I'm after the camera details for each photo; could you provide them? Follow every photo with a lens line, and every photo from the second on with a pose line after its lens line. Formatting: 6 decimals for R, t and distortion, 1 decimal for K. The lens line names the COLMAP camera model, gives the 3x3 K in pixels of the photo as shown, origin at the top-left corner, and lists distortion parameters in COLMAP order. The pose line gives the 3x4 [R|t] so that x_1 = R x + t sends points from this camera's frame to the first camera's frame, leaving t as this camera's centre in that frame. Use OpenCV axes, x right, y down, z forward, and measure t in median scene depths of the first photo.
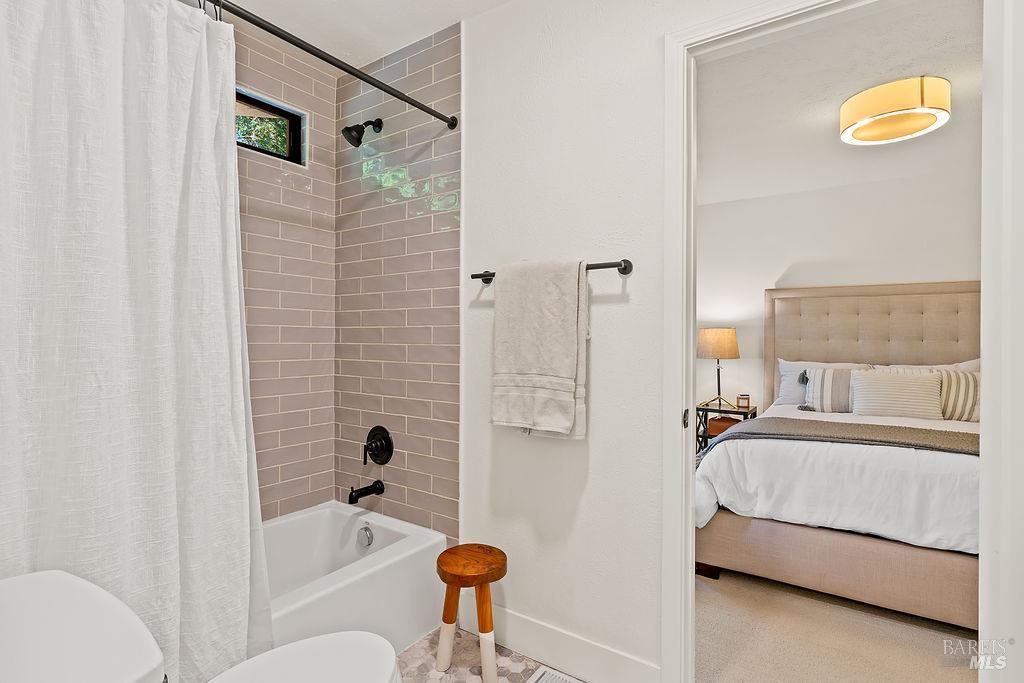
lens RADIAL K [[510.5, 0, 509.8], [0, 510.5, 341.3], [0, 0, 1]] dist [-0.003726, -0.000029]
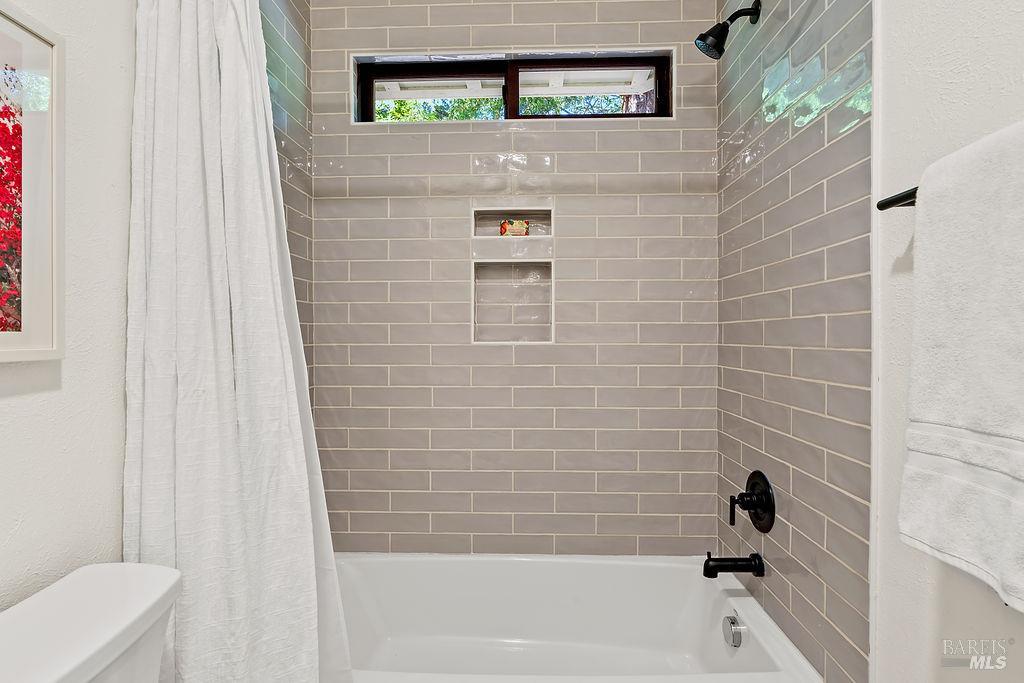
lens RADIAL K [[494.4, 0, 509.3], [0, 494.4, 340.3], [0, 0, 1]] dist [-0.013747, 0.000875]
pose [[0.529446, 0.005304, -0.848327, 0.112151], [-0.008916, 0.999960, 0.000687, 0.000323], [0.848297, 0.007200, 0.529472, 0.410274]]
